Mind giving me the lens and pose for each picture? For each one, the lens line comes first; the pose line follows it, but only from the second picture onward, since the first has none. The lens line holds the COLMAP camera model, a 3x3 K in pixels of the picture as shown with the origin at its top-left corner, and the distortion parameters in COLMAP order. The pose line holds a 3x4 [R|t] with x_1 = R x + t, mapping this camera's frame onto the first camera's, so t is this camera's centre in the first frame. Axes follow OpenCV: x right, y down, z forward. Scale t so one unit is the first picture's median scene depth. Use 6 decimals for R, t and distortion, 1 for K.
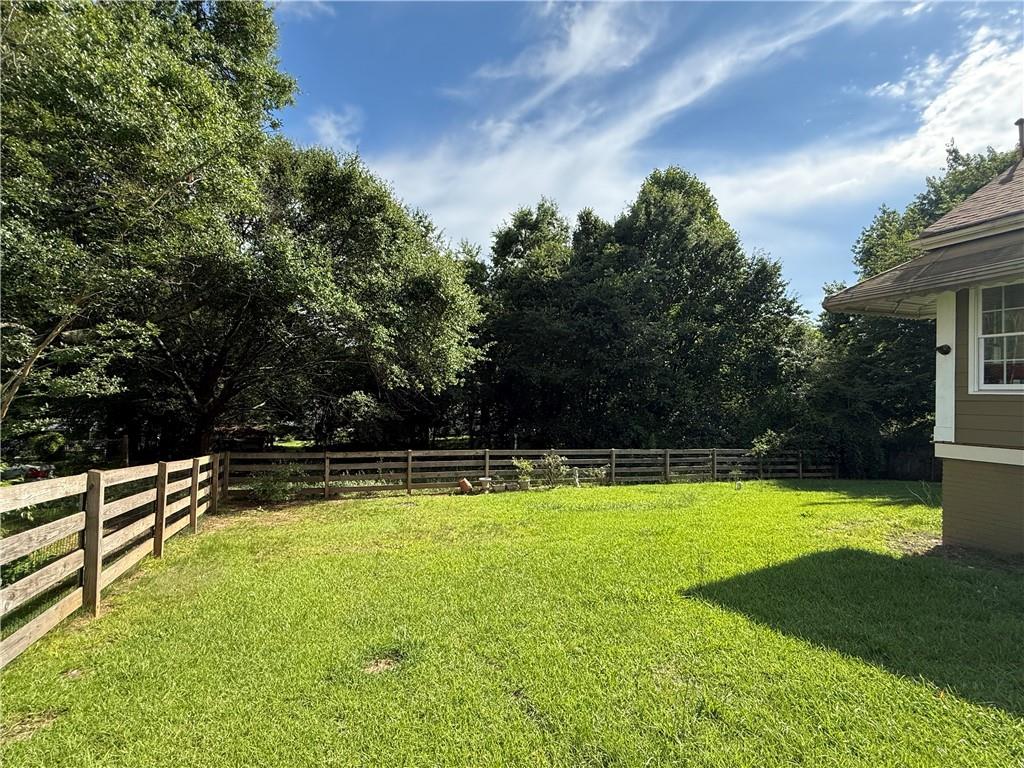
lens RADIAL K [[473.8, 0, 512.0], [0, 473.8, 384.0], [0, 0, 1]] dist [-0.026534, 0.007618]
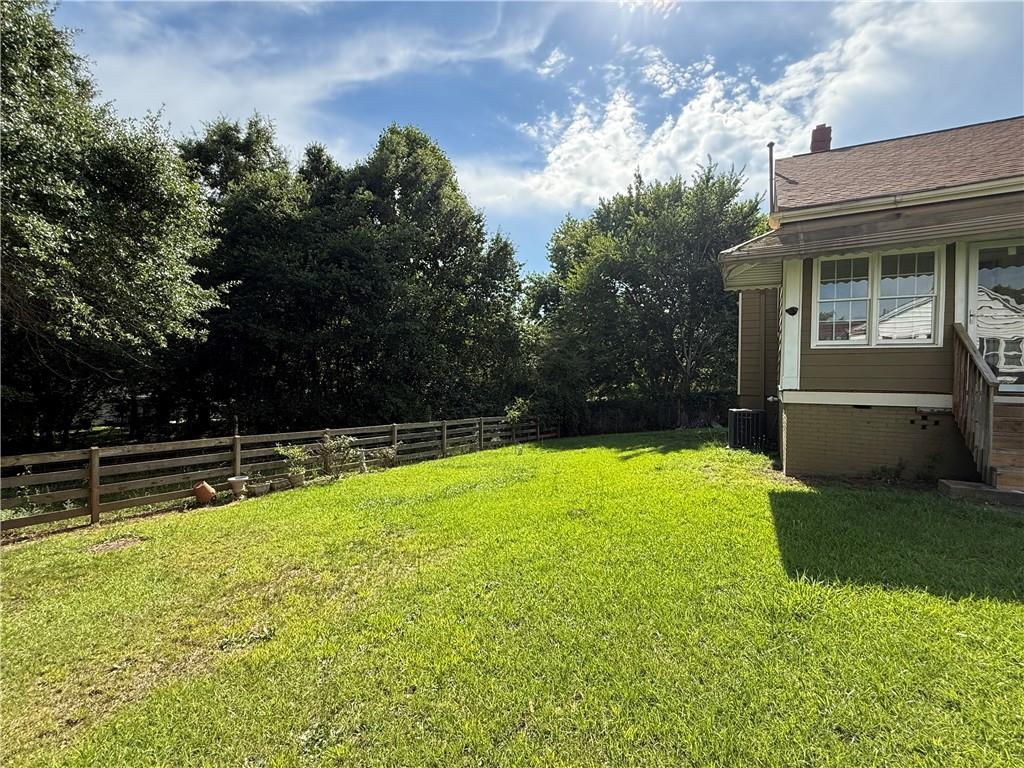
lens RADIAL K [[467.2, 0, 512.0], [0, 467.2, 384.0], [0, 0, 1]] dist [0.002246, 0.000282]
pose [[0.789425, -0.016128, 0.613635, -0.122454], [-0.010935, 0.999127, 0.040327, 0.024302], [-0.613750, -0.038545, 0.788559, 0.172956]]
